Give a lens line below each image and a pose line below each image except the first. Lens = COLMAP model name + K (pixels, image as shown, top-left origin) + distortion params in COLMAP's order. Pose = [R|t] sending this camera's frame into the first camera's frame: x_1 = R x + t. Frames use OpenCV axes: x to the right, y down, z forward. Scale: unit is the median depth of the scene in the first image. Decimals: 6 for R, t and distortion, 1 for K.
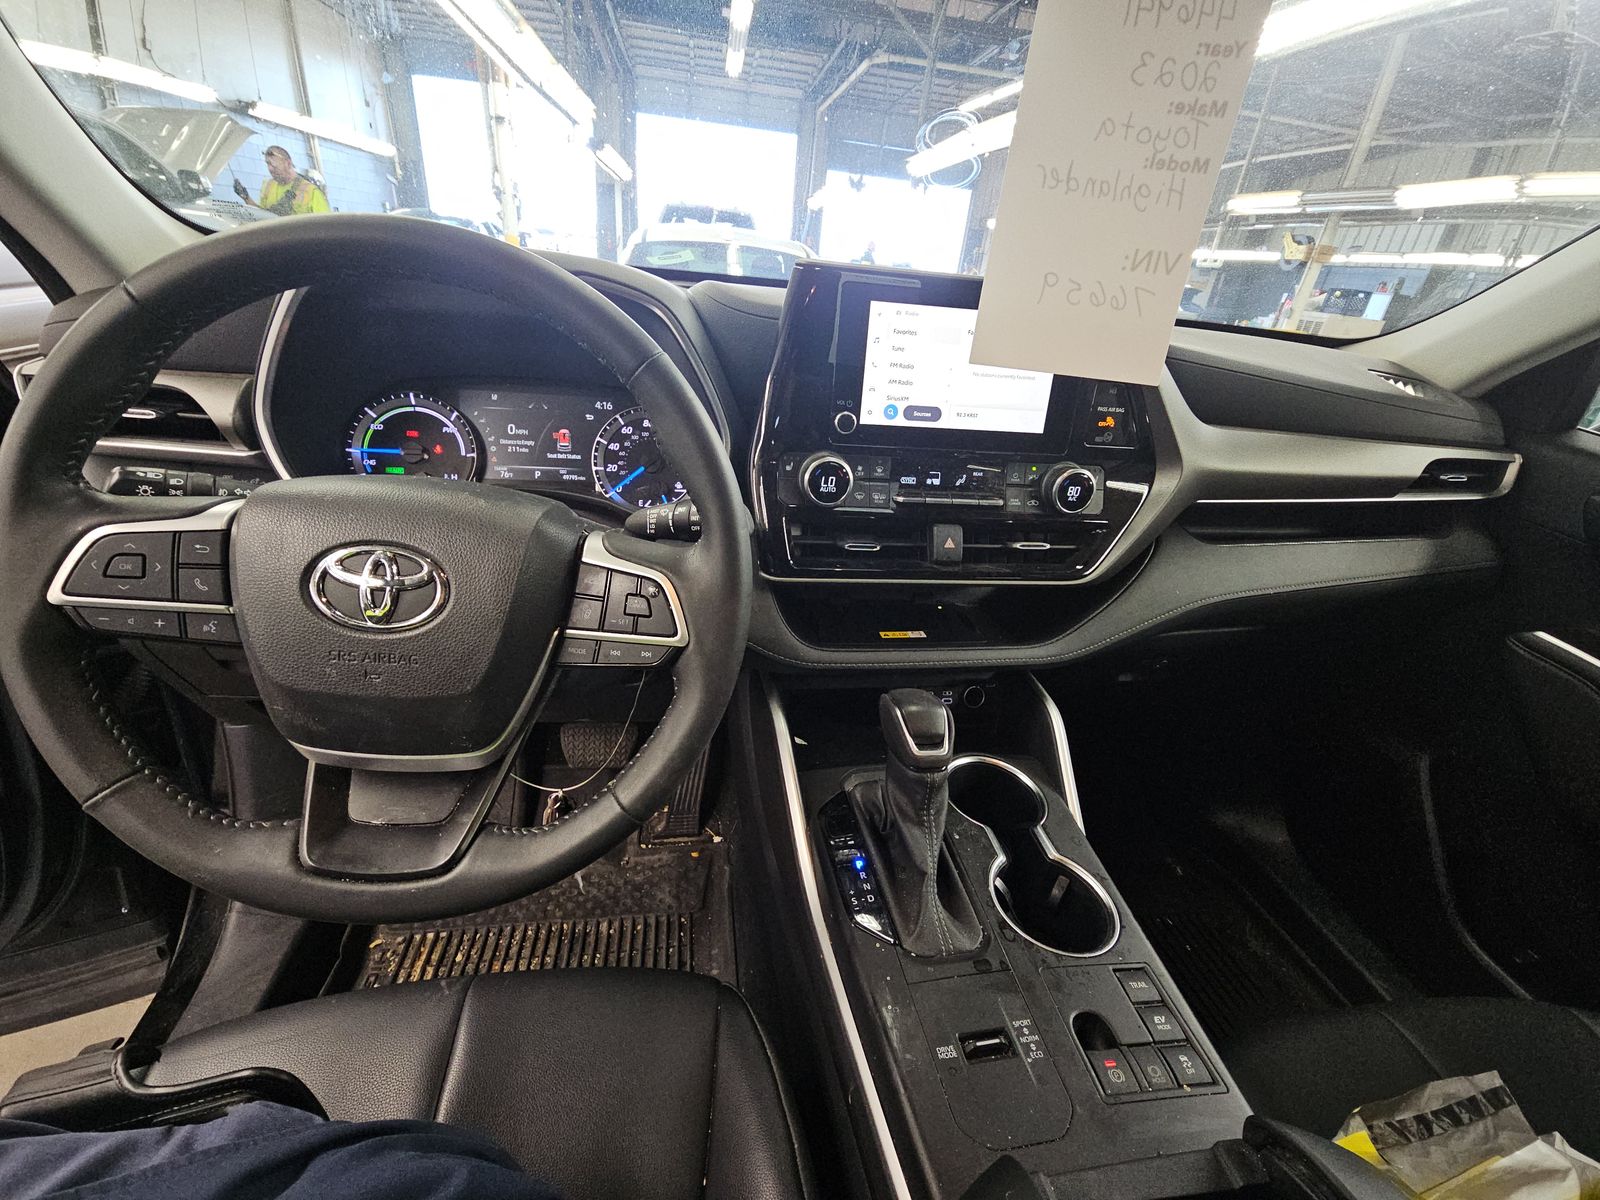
lens RADIAL K [[646.3, 0, 799.2], [0, 646.3, 598.5], [0, 0, 1]] dist [0.003385, -0.000606]
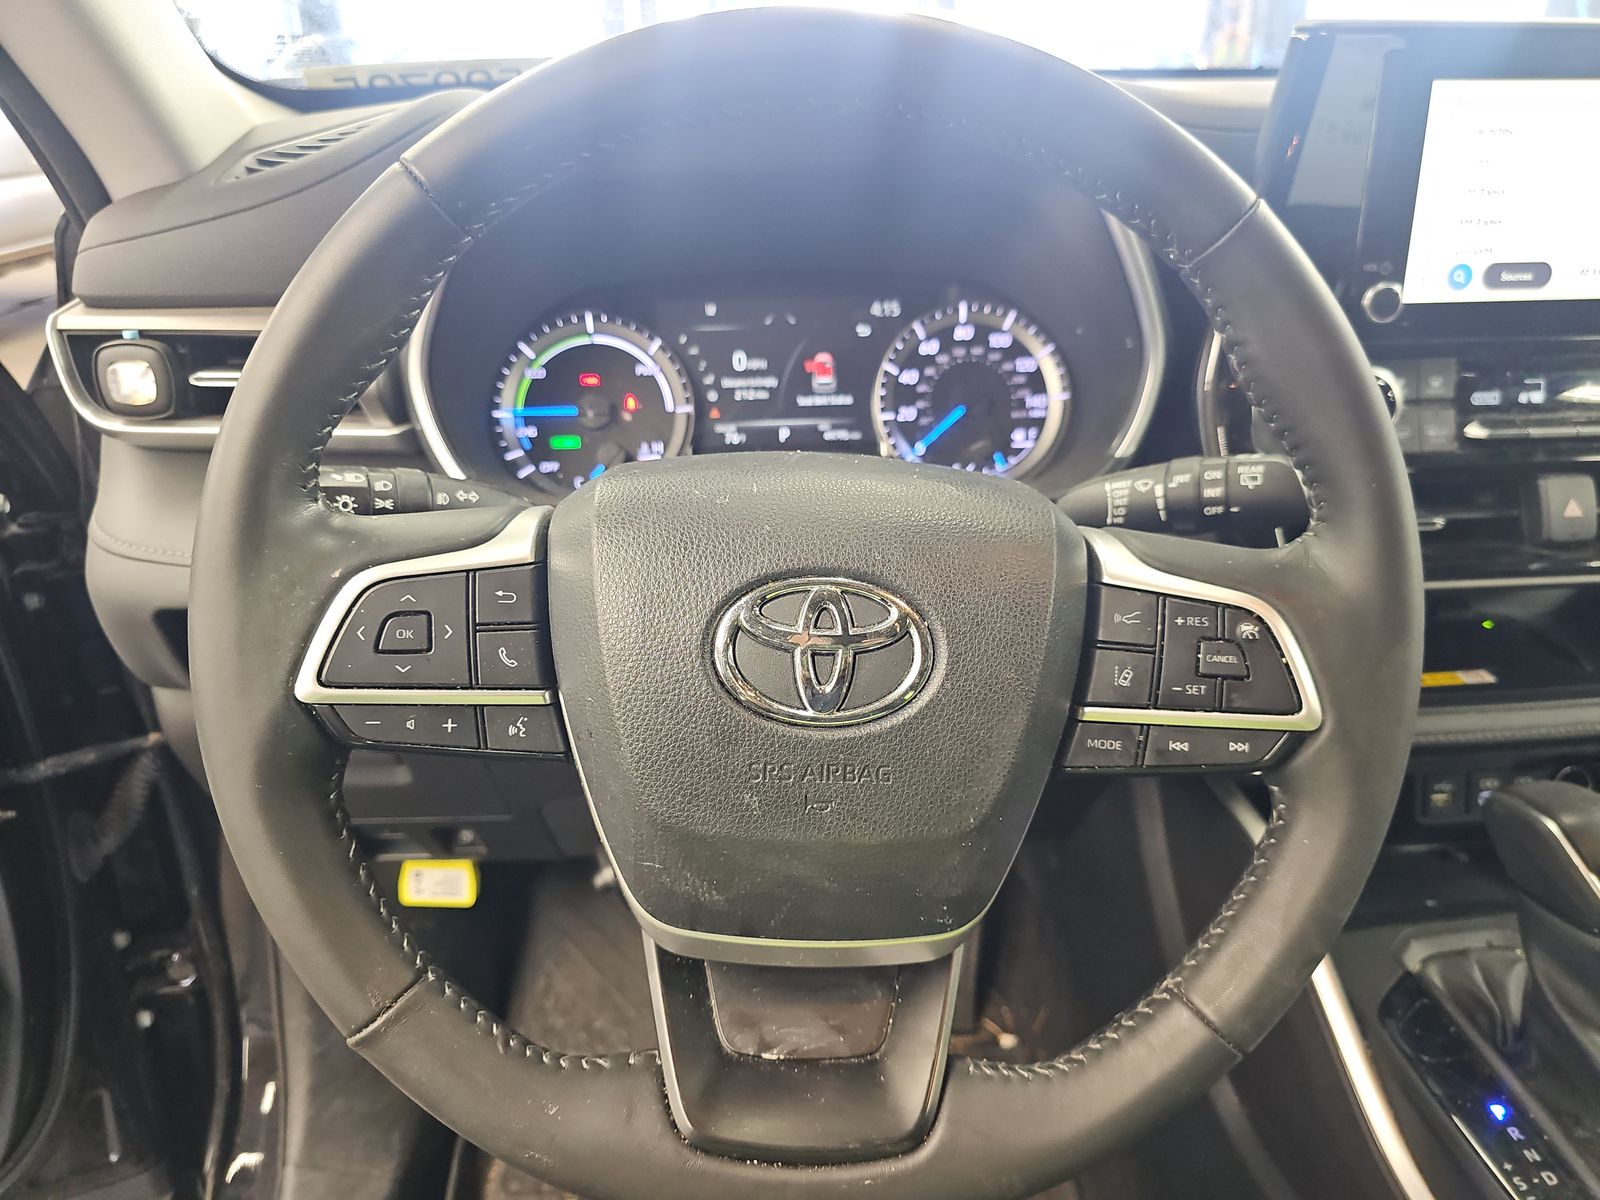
lens RADIAL K [[1068.3, 0, 797.0], [0, 1068.3, 593.9], [0, 0, 1]] dist [0.010146, -0.013041]
pose [[0.992530, -0.050574, -0.111022, -0.329261], [0.048515, 0.998598, -0.021171, -0.027384], [0.111937, 0.015626, 0.993592, 0.036763]]
